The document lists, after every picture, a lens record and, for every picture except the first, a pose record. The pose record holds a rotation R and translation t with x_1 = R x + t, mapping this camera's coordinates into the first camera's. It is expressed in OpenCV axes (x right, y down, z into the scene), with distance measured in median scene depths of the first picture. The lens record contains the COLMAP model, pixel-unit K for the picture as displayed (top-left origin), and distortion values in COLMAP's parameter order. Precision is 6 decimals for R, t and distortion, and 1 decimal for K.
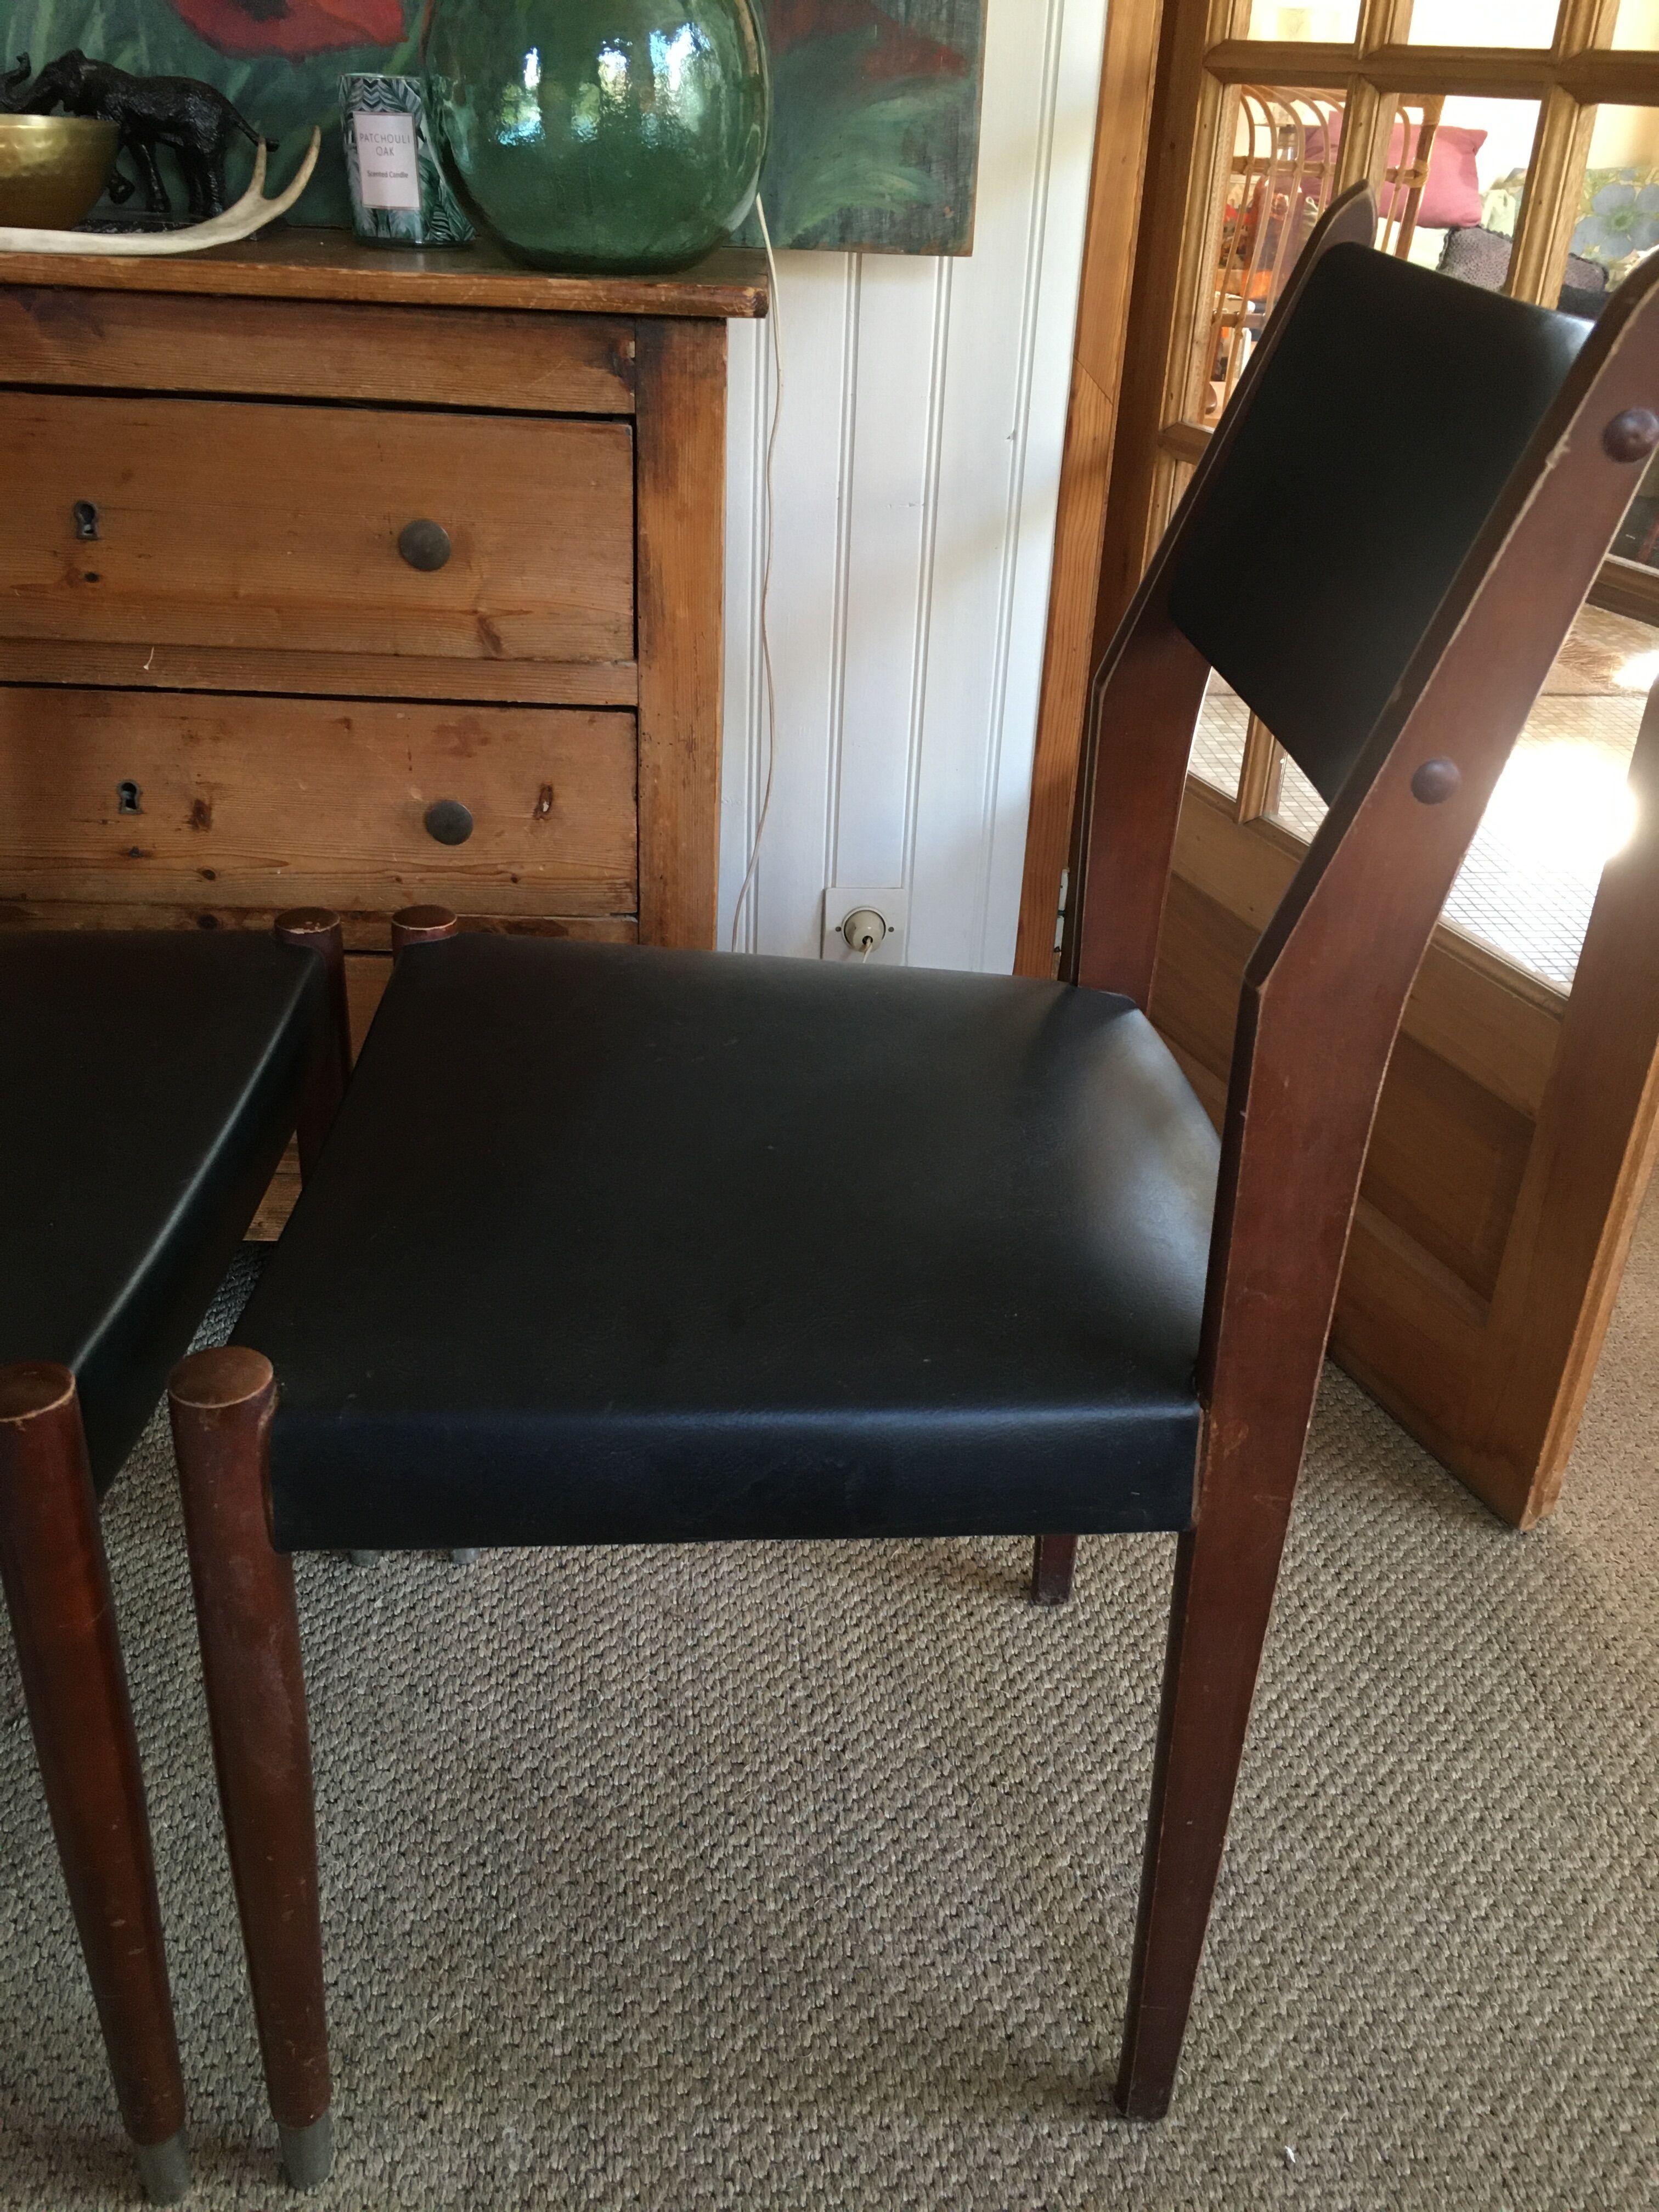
lens RADIAL K [[1889.5, 0, 836.7], [0, 1889.5, 1098.4], [0, 0, 1]] dist [0.083667, -0.111856]
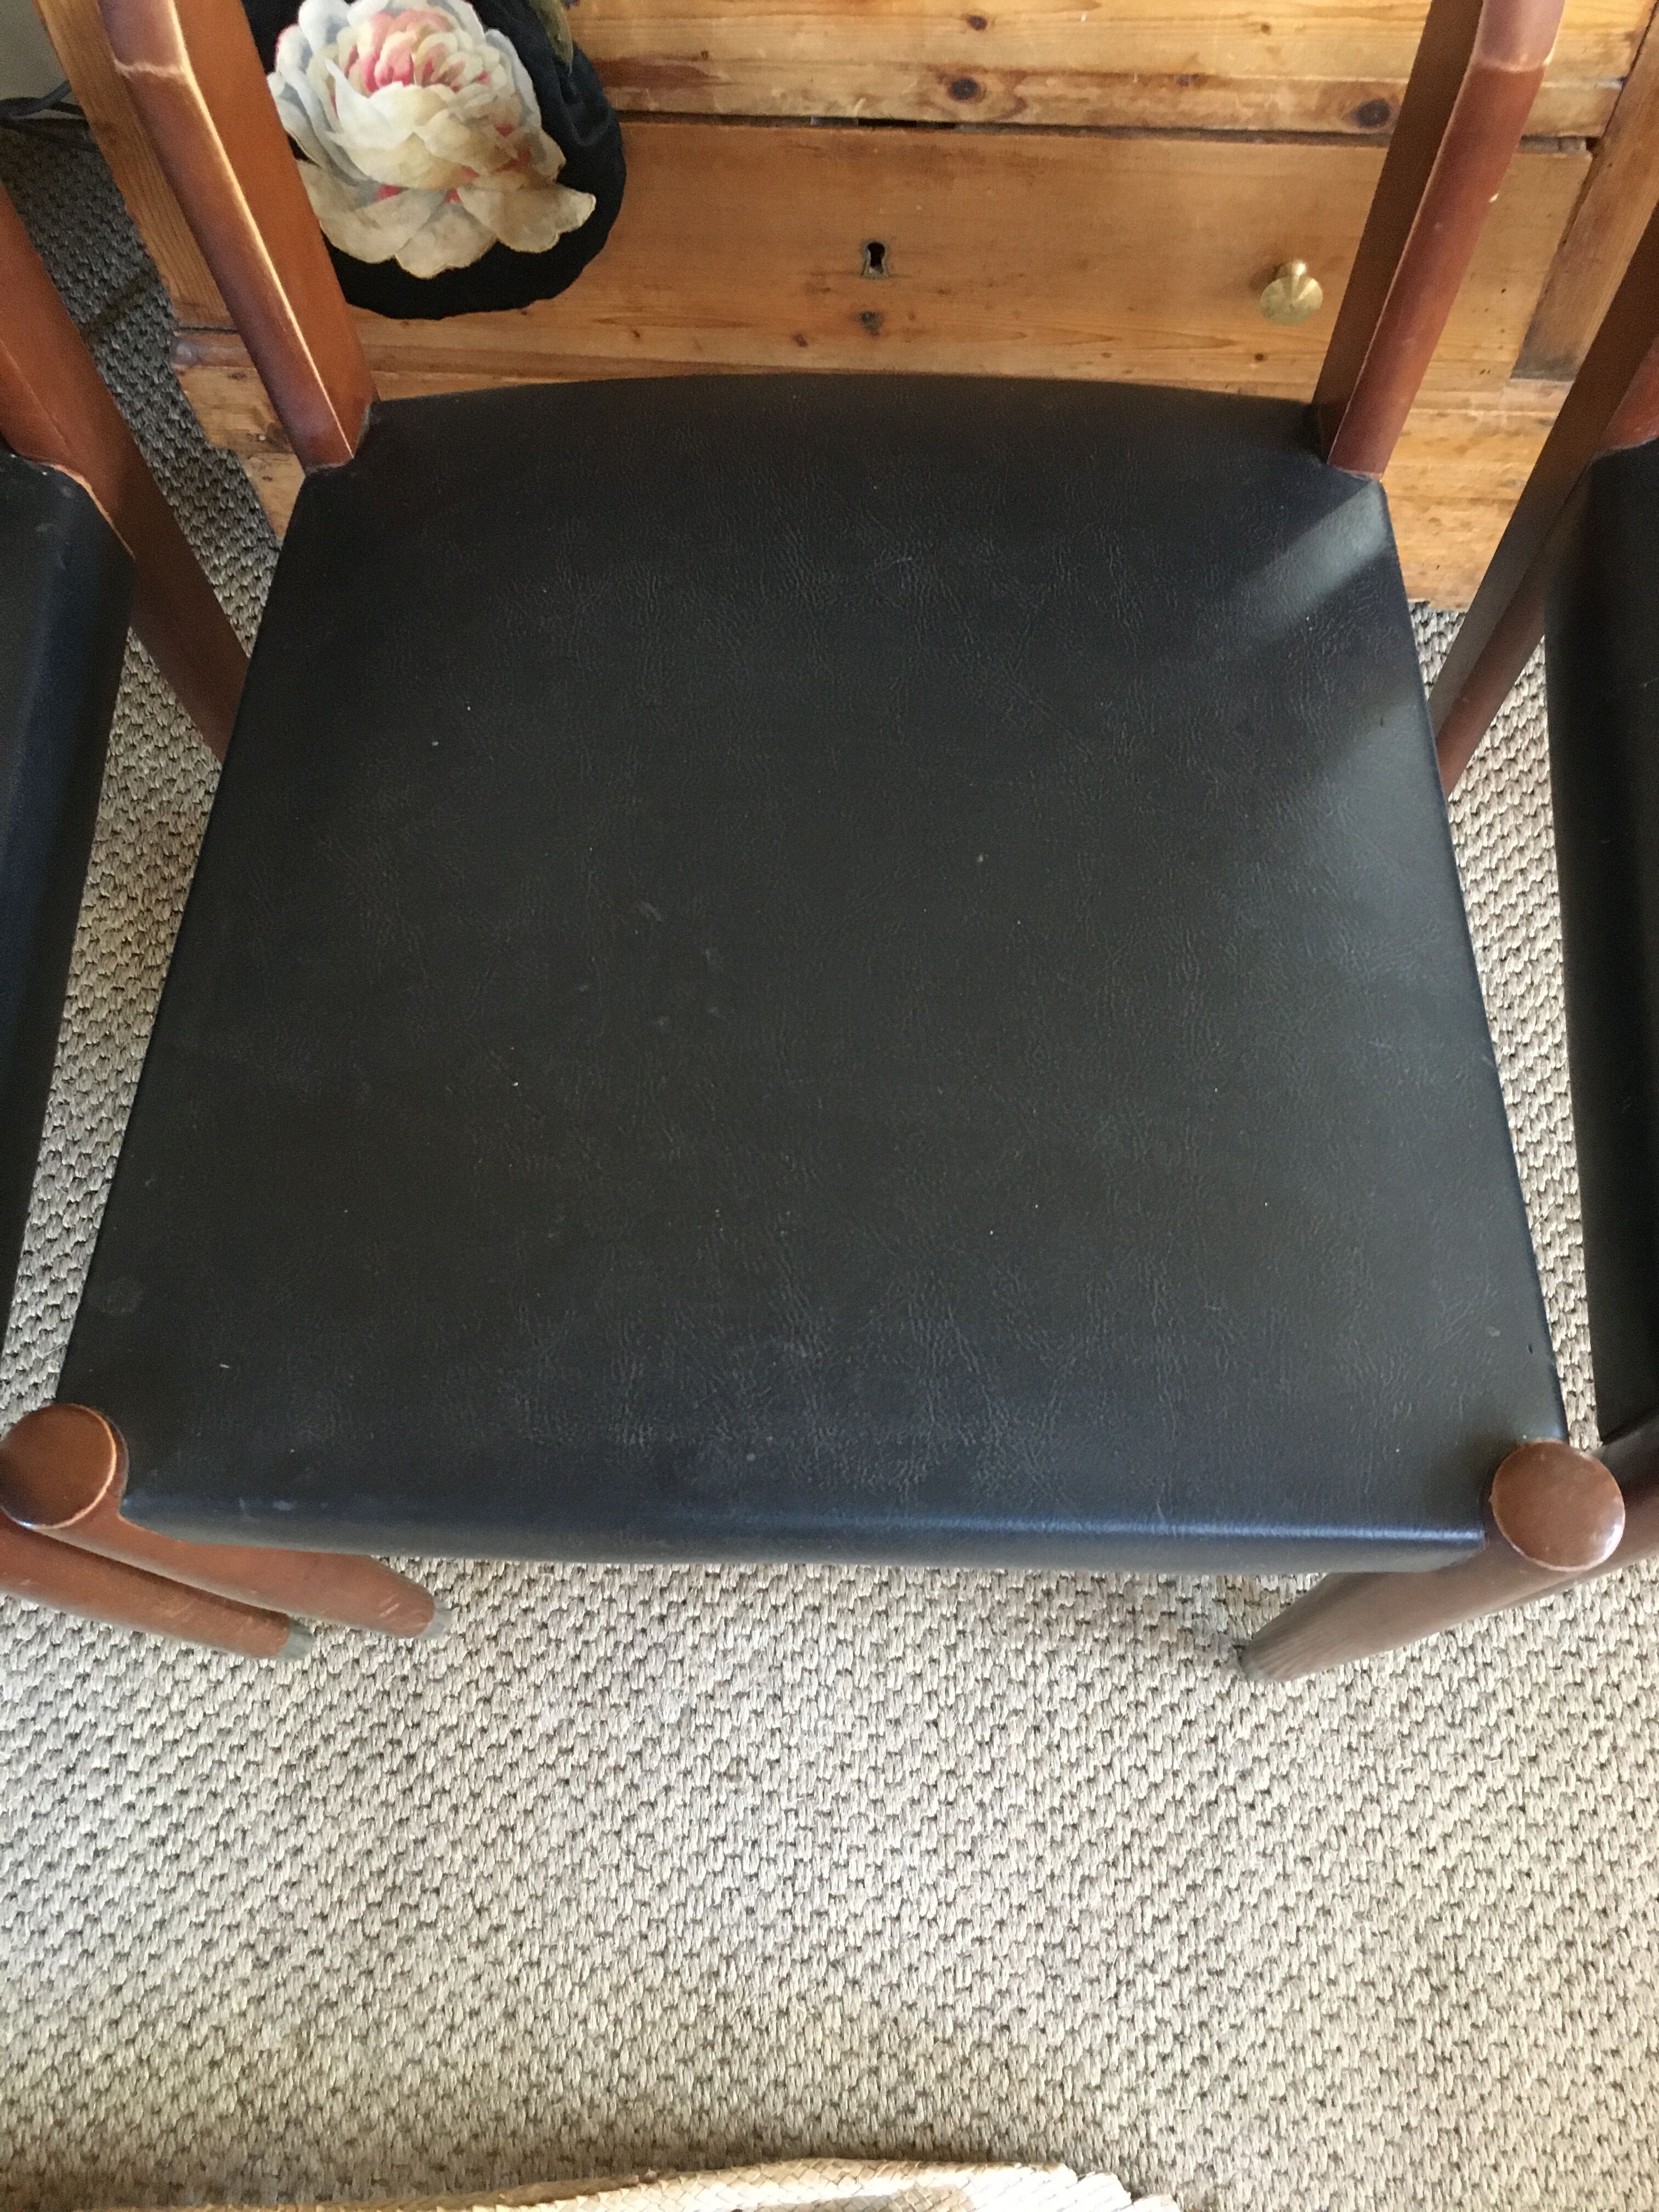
lens RADIAL K [[1889.5, 0, 839.0], [0, 1889.5, 1101.9], [0, 0, 1]] dist [0.083667, -0.111856]
pose [[0.989090, 0.088059, -0.118092, -0.299005], [0.010046, 0.759471, 0.650464, -0.296188], [0.146966, -0.644554, 0.750301, 0.296199]]
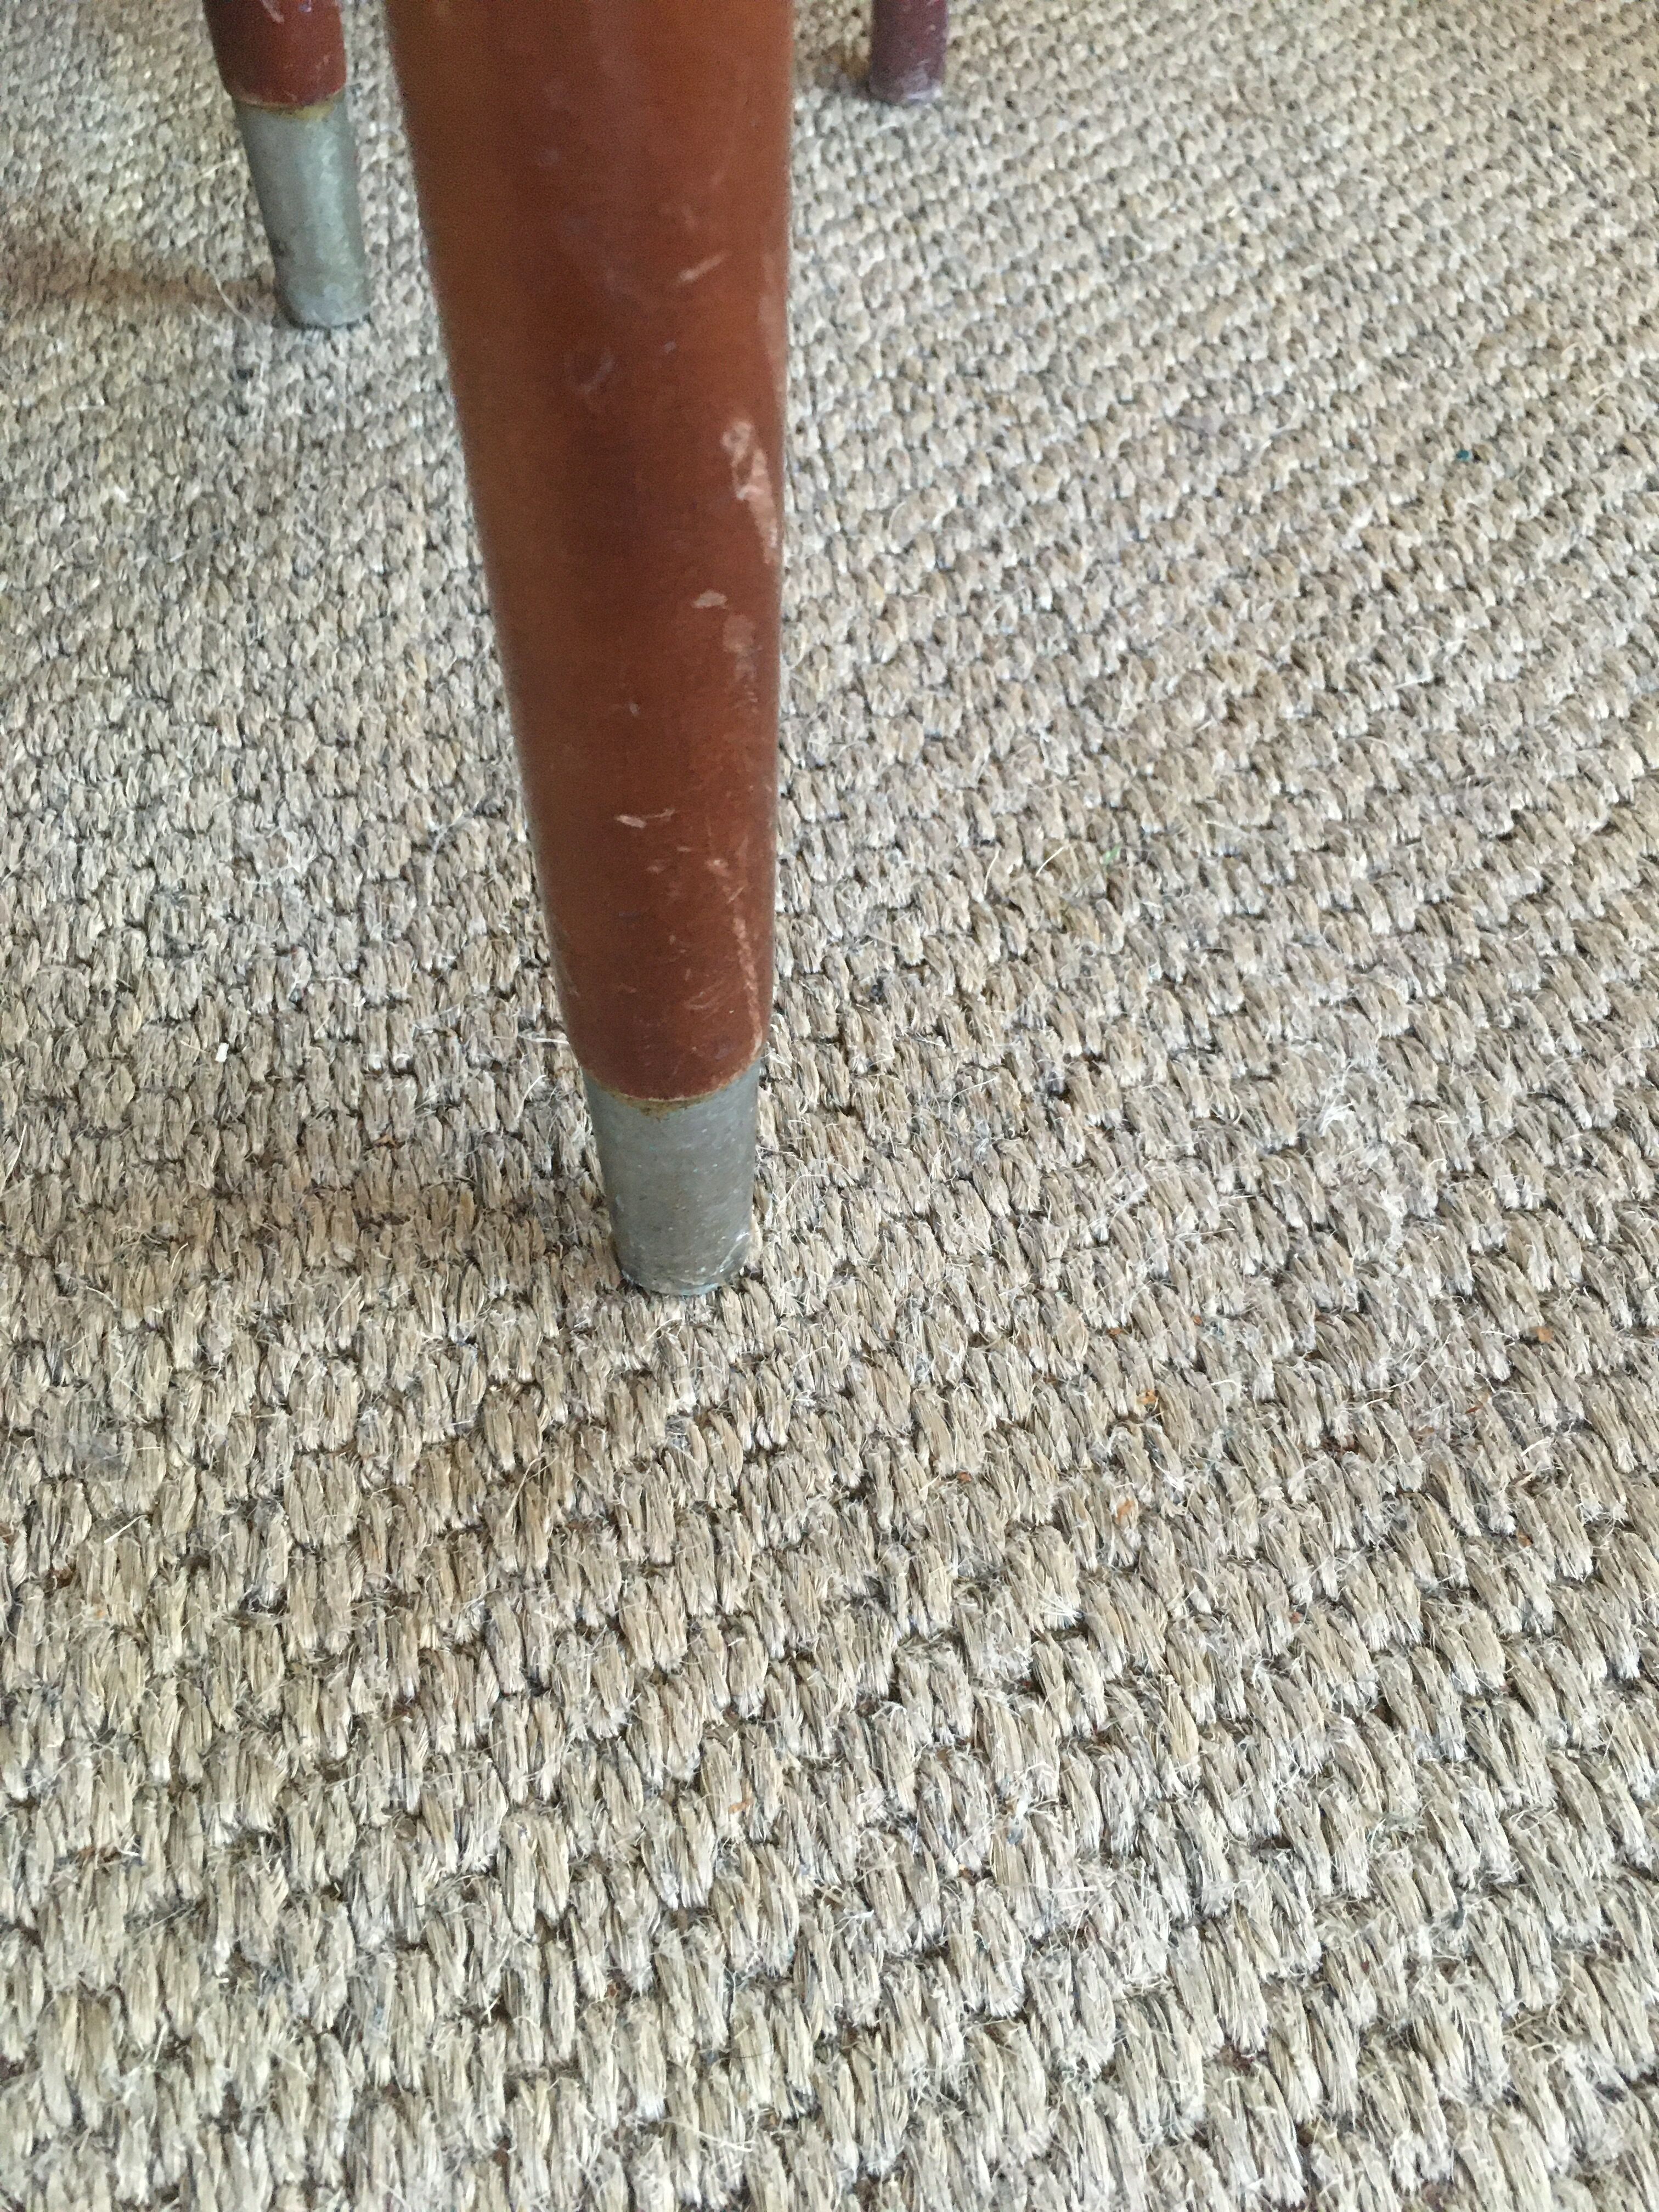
lens RADIAL K [[1889.5, 0, 842.0], [0, 1889.5, 1132.9], [0, 0, 1]] dist [0.083667, -0.111856]
pose [[0.998173, -0.056284, 0.021973, -0.215339], [0.042809, 0.915425, 0.400205, 0.333541], [-0.042640, -0.398533, 0.916162, 0.577200]]
